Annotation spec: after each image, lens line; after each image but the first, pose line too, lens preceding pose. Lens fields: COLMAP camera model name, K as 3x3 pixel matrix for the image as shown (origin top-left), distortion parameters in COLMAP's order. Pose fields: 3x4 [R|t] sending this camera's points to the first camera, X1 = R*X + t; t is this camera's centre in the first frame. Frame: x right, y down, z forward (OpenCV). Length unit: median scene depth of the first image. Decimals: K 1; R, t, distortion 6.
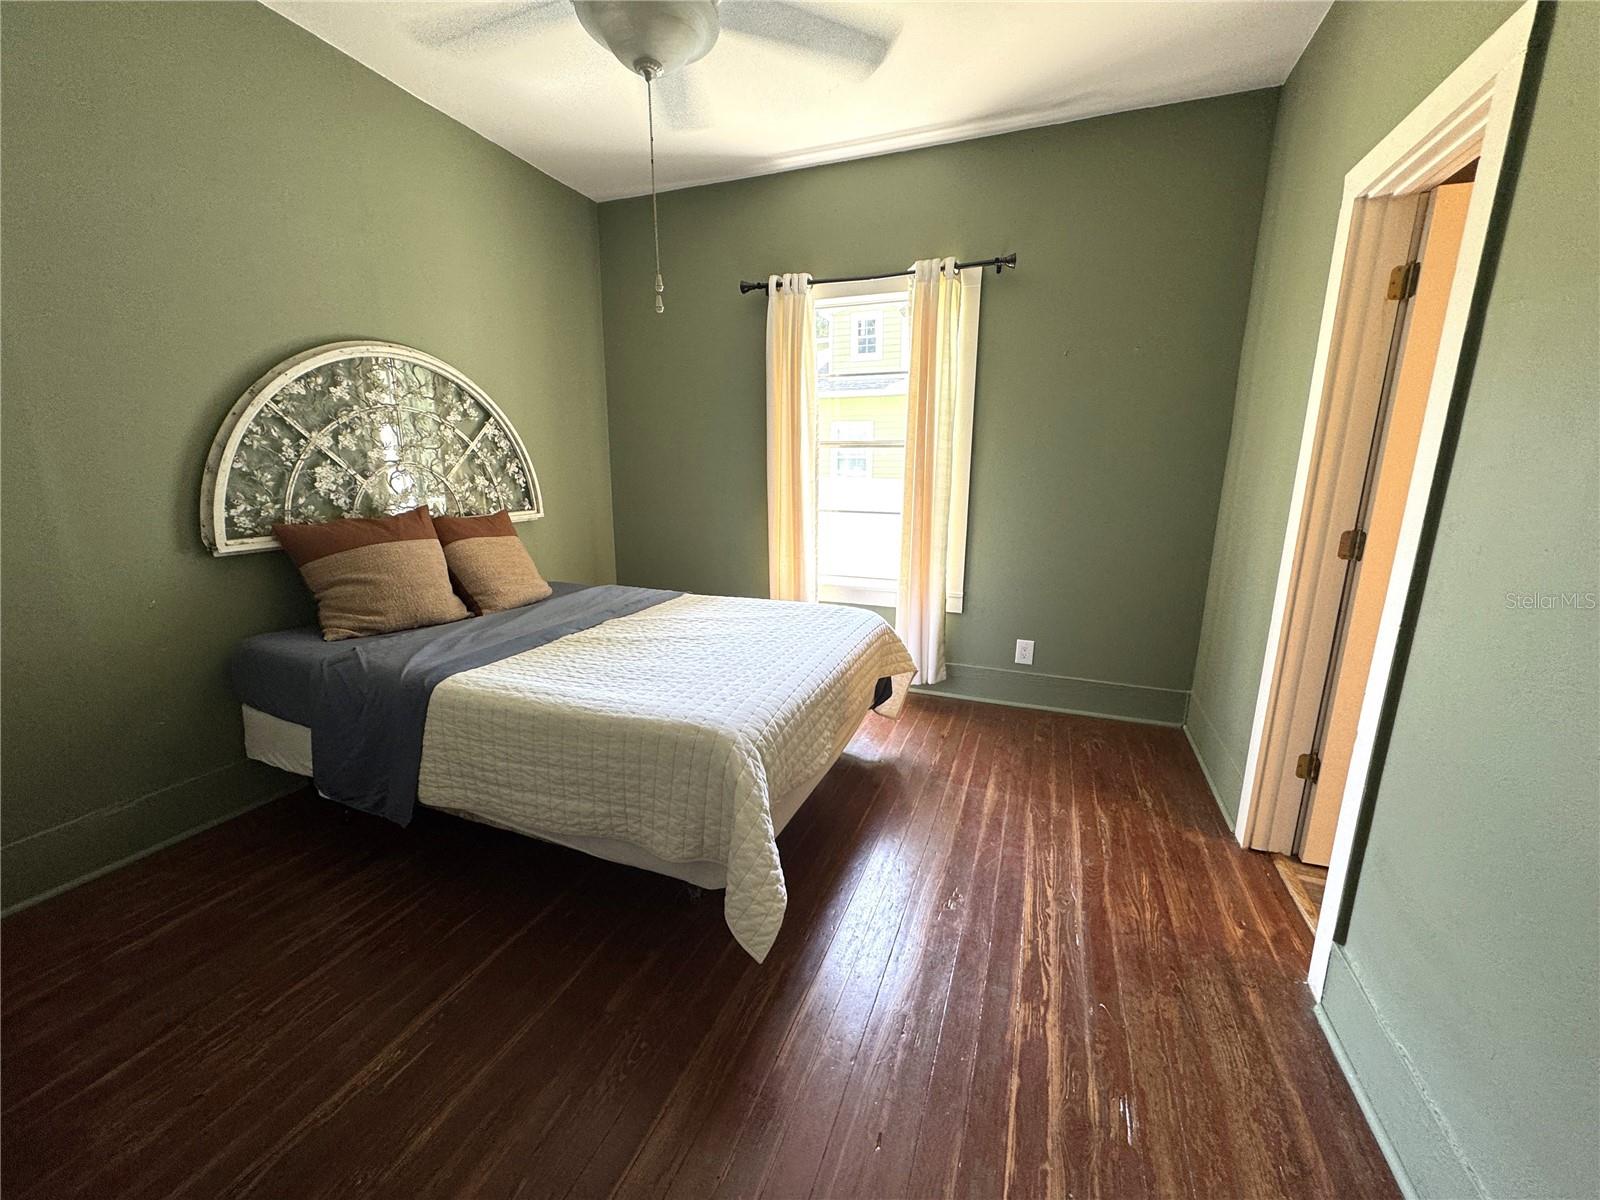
lens RADIAL K [[635.5, 0, 799.5], [0, 635.5, 601.7], [0, 0, 1]] dist [-0.002311, 0.000338]
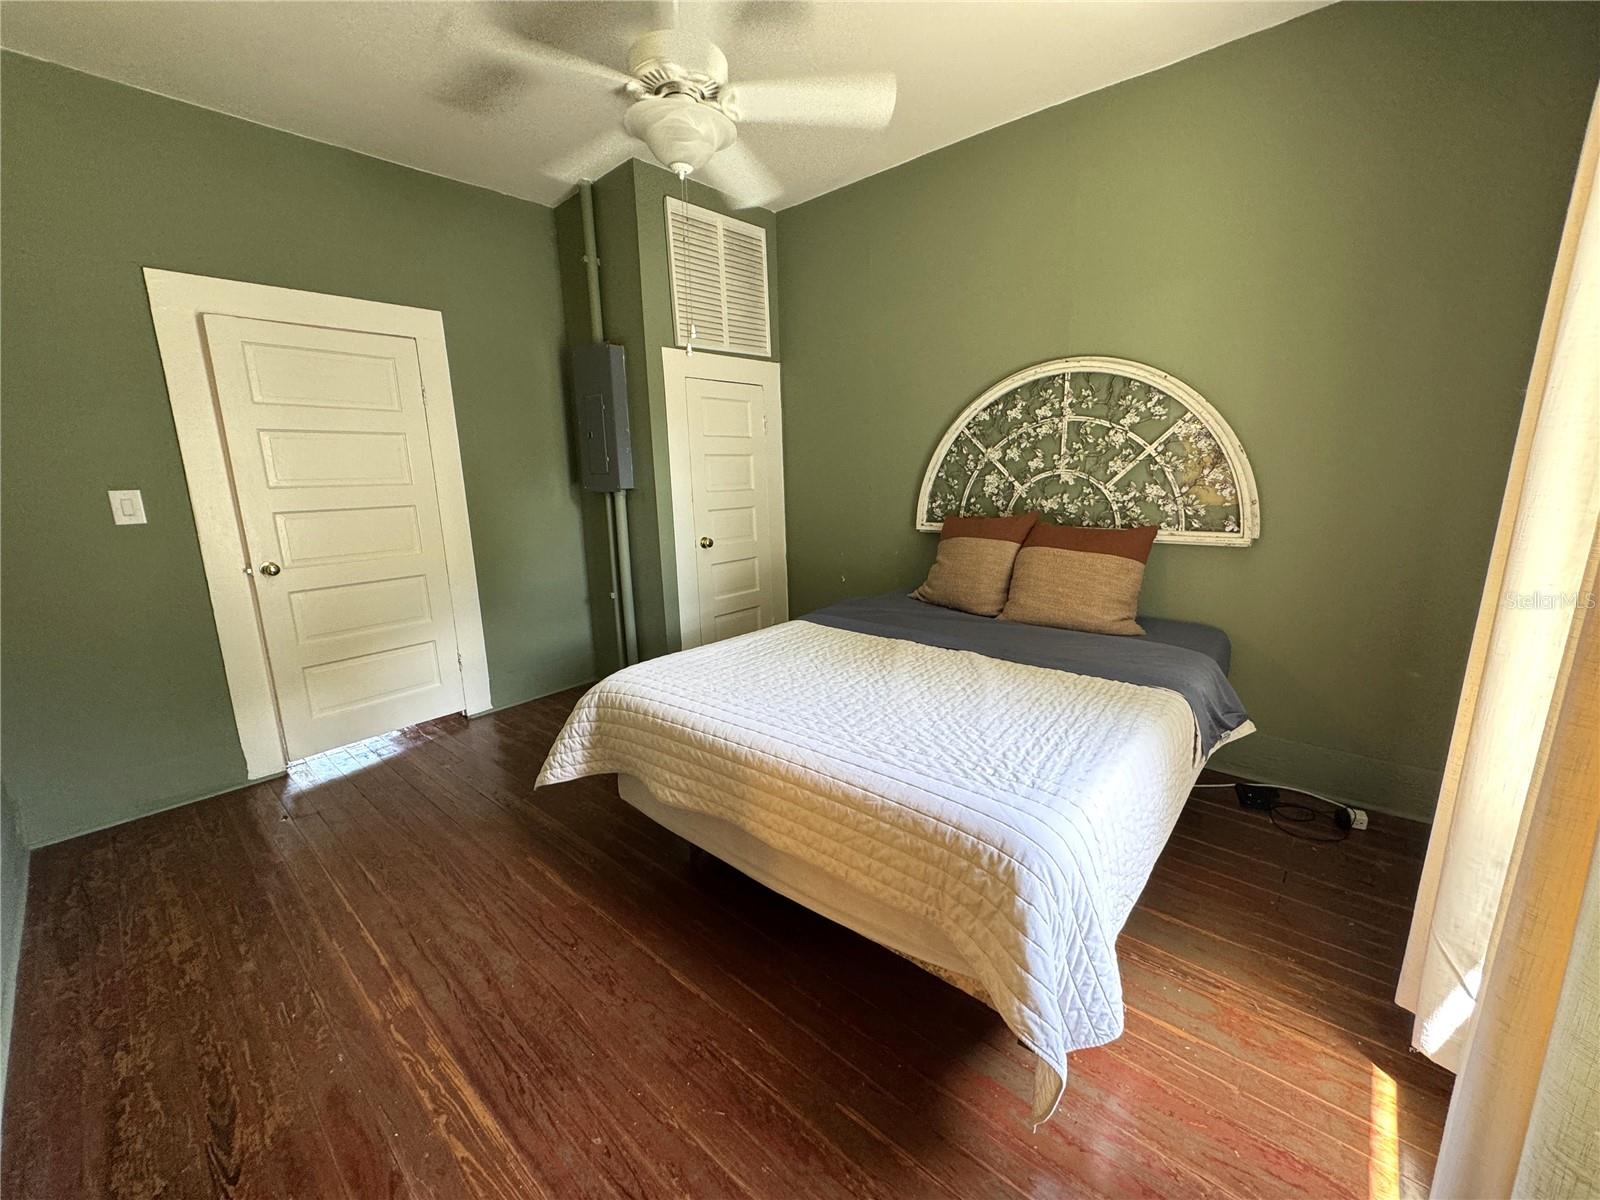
lens RADIAL K [[635.5, 0, 801.5], [0, 635.5, 604.3], [0, 0, 1]] dist [-0.002311, 0.000338]
pose [[-0.342737, 0.191573, -0.919691, 0.604424], [-0.185805, 0.945824, 0.266259, -0.235355], [0.920874, 0.262139, -0.288574, 1.083547]]
